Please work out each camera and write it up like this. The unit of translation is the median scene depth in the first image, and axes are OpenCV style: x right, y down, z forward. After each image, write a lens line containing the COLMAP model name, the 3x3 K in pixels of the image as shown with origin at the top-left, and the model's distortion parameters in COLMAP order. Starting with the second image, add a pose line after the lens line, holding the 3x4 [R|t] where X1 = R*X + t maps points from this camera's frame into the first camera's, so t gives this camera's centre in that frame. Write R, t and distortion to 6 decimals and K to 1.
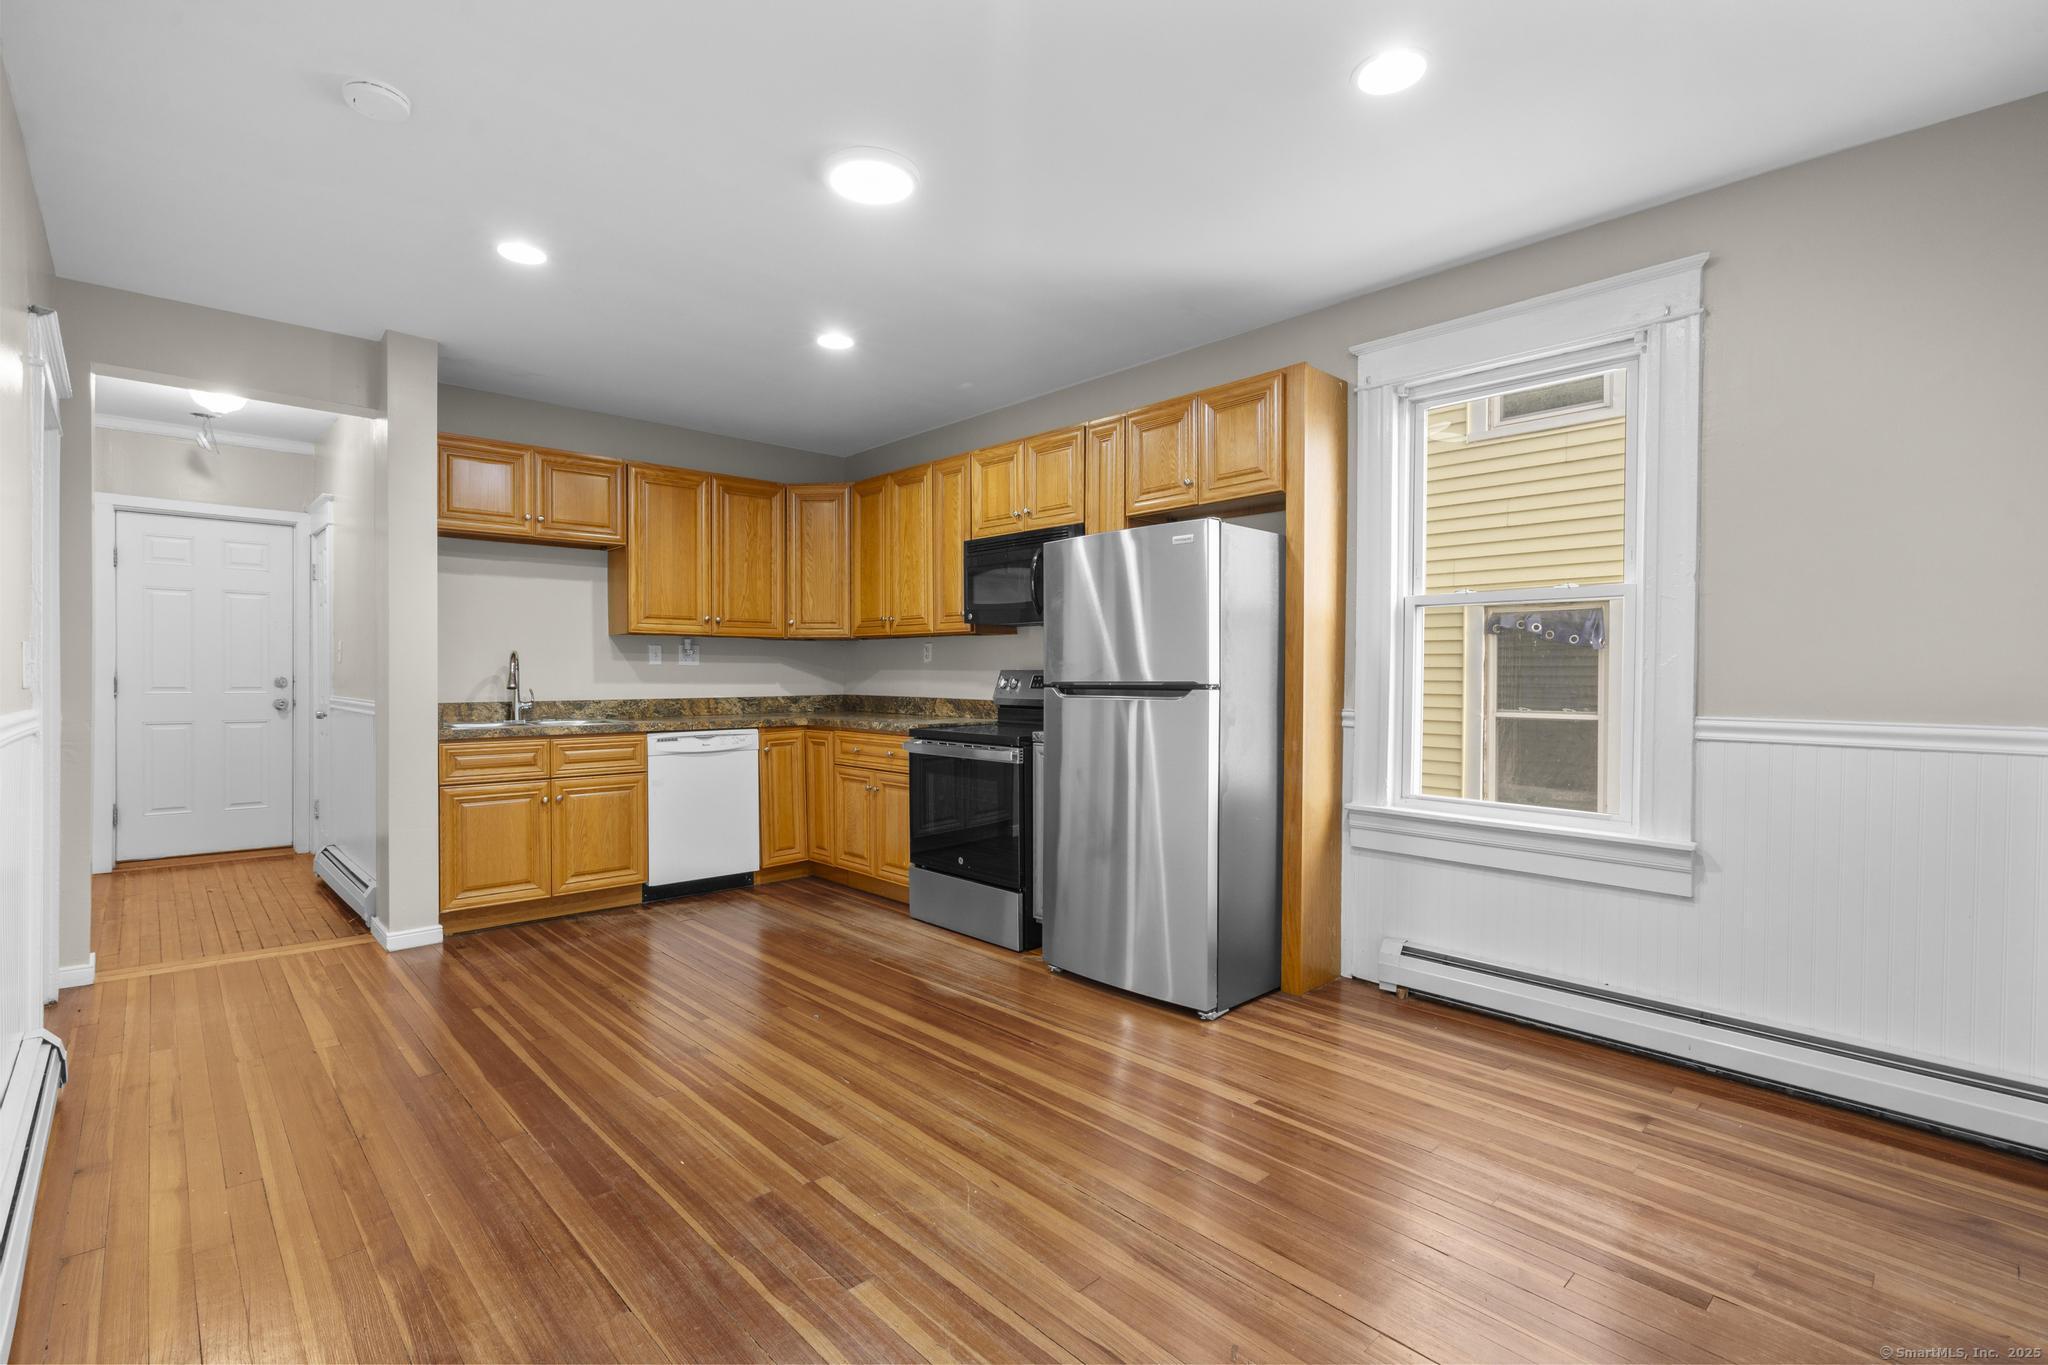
lens RADIAL K [[934.0, 0, 1006.9], [0, 934.0, 687.8], [0, 0, 1]] dist [-0.004002, 0.003293]
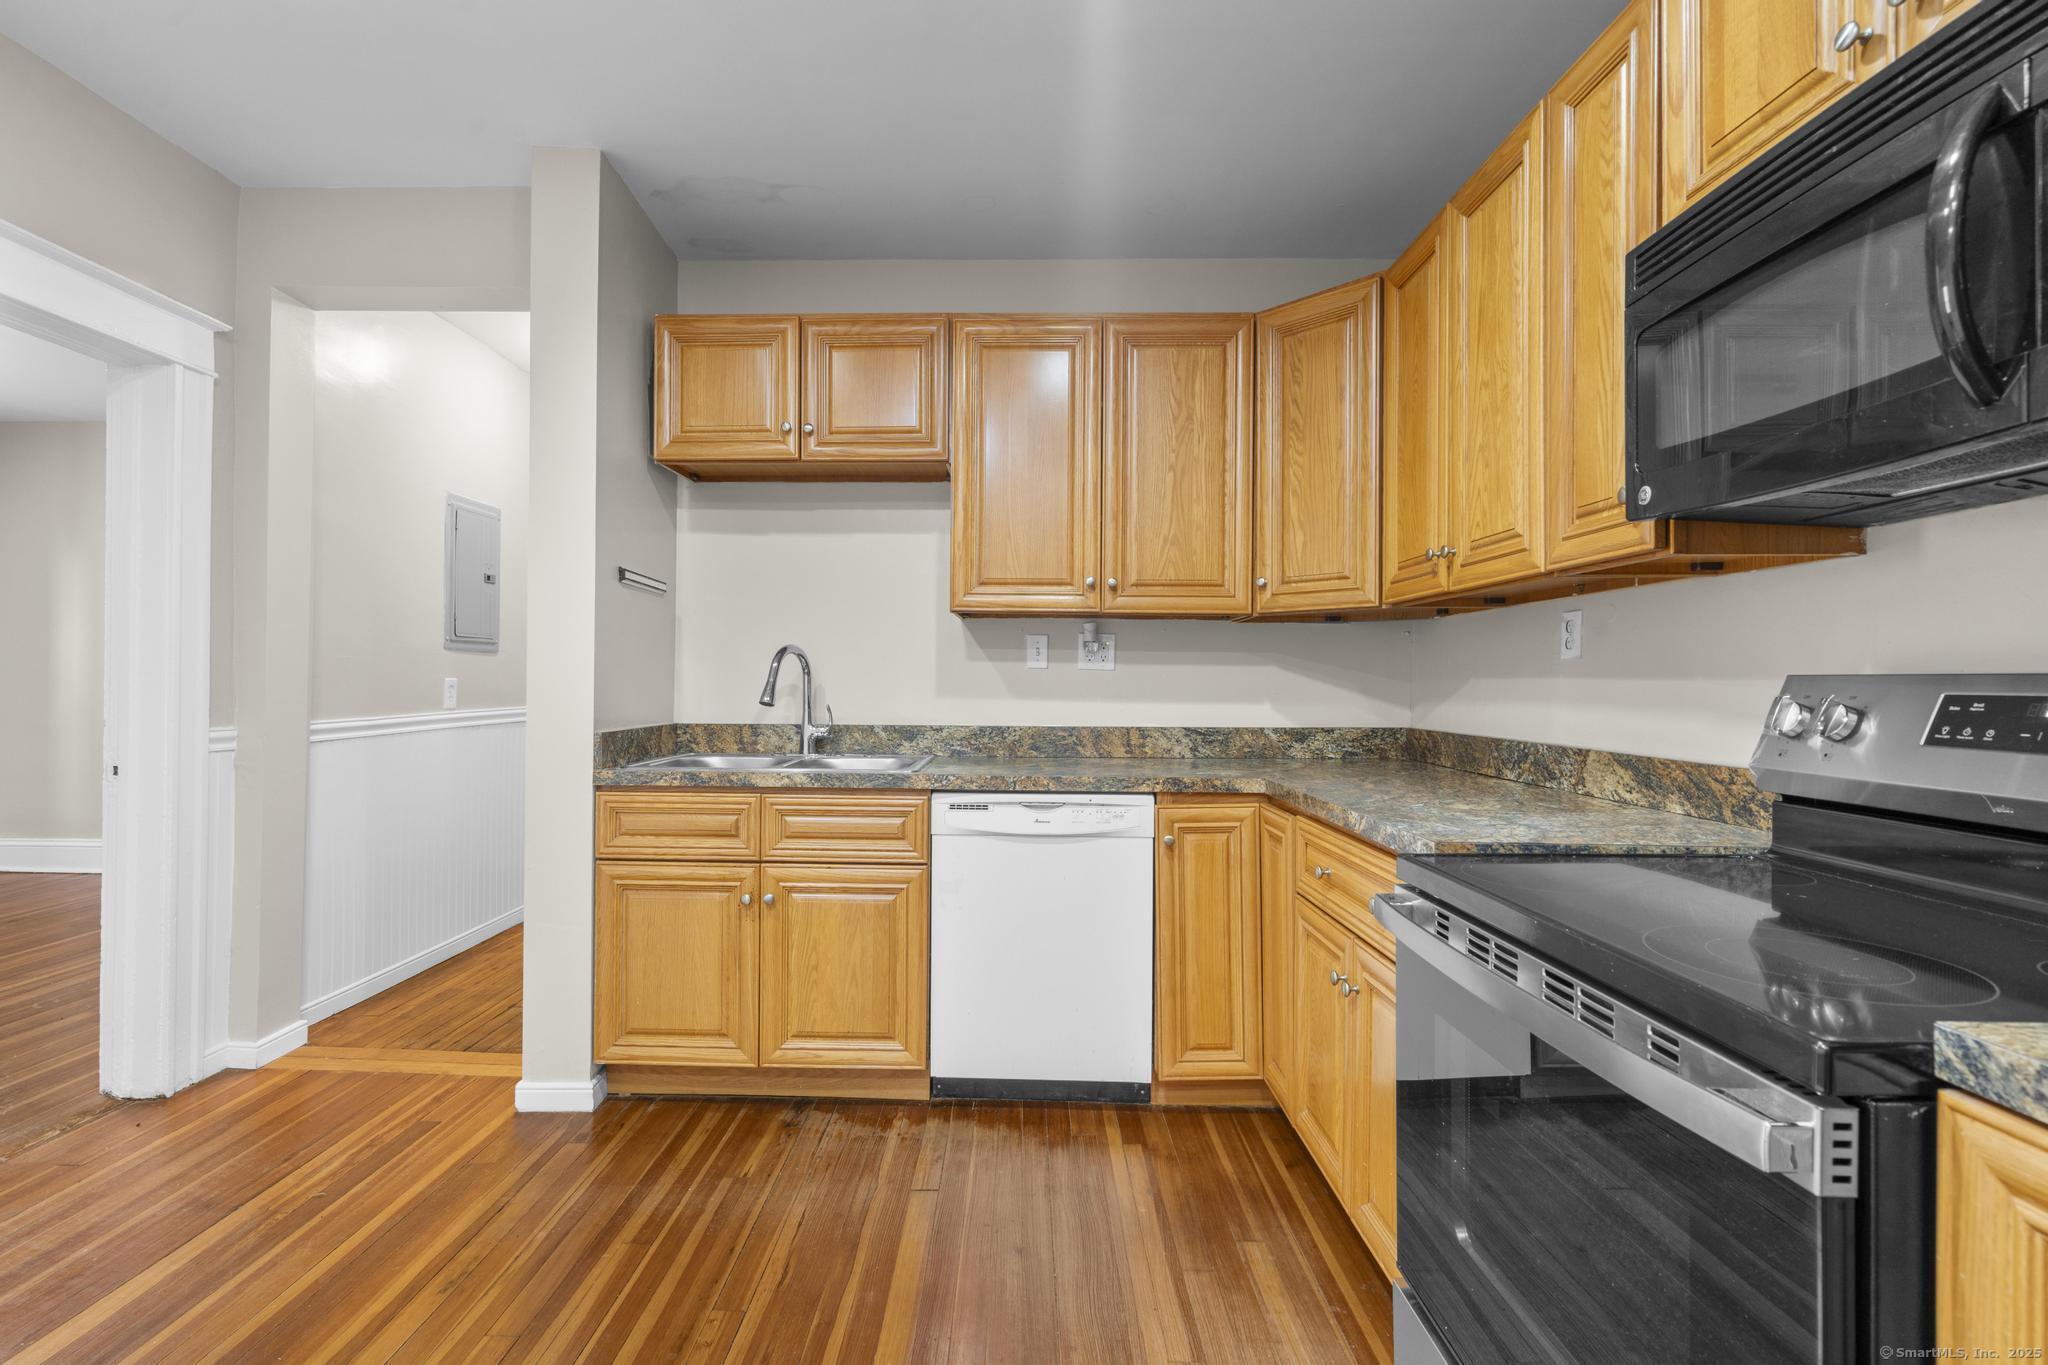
lens RADIAL K [[934.0, 0, 1005.6], [0, 934.0, 686.0], [0, 0, 1]] dist [-0.004002, 0.003293]
pose [[0.725765, 0.006256, -0.687914, 0.018318], [-0.018171, 0.999784, -0.010078, -0.008618], [0.687702, 0.019814, 0.725722, 0.666704]]
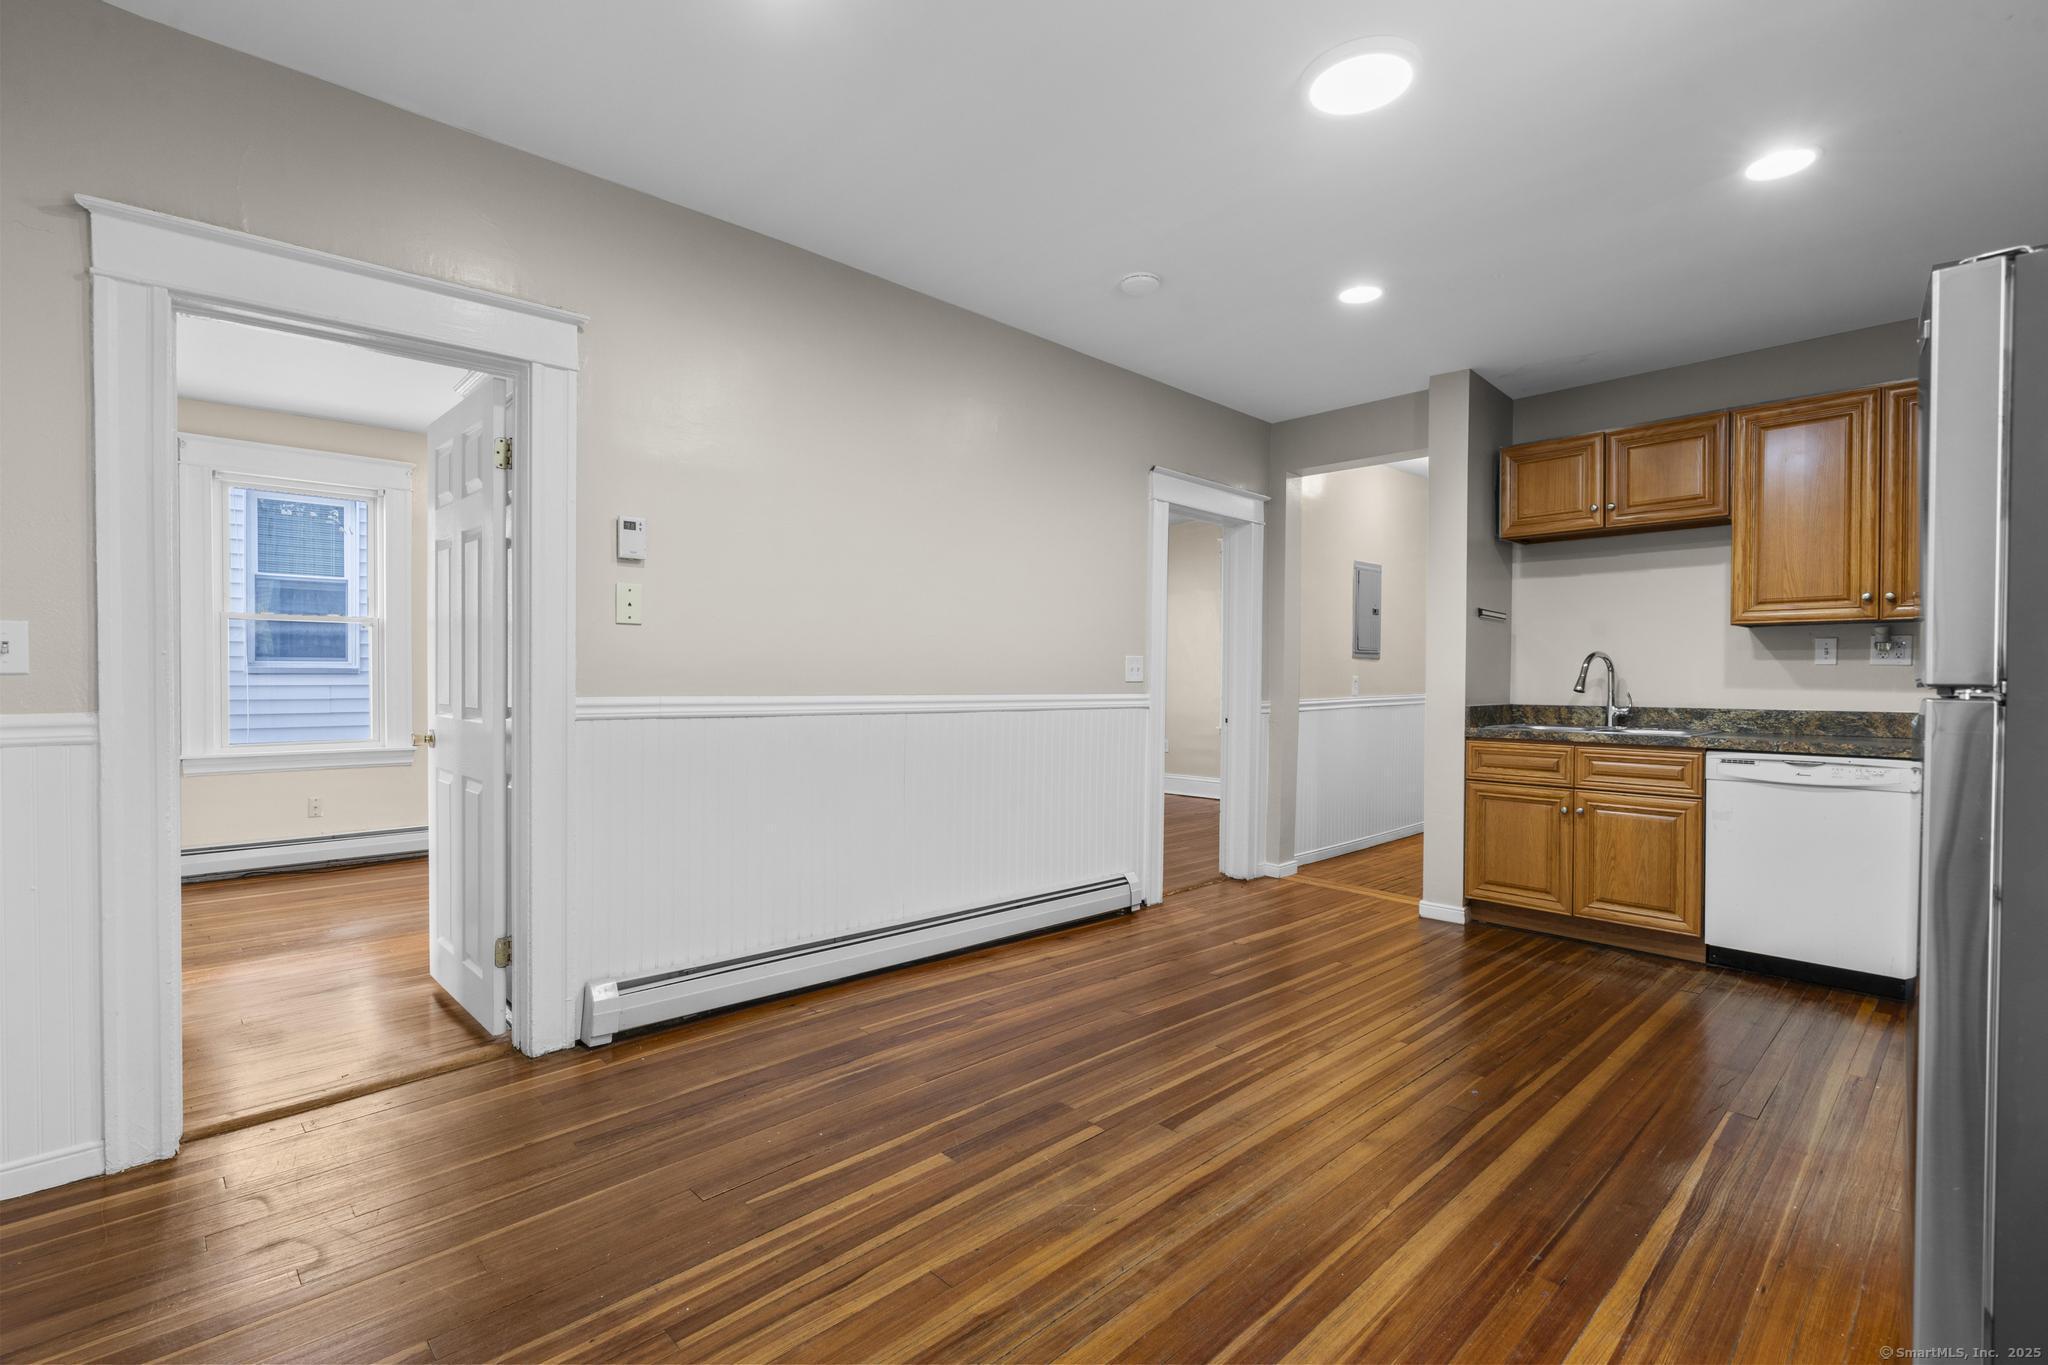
lens RADIAL K [[934.0, 0, 1003.3], [0, 934.0, 685.4], [0, 0, 1]] dist [-0.004002, 0.003293]
pose [[0.005274, 0.006187, -0.999967, 0.425859], [-0.021281, 0.999755, 0.006073, 0.001160], [0.999760, 0.021248, 0.005404, 0.415070]]
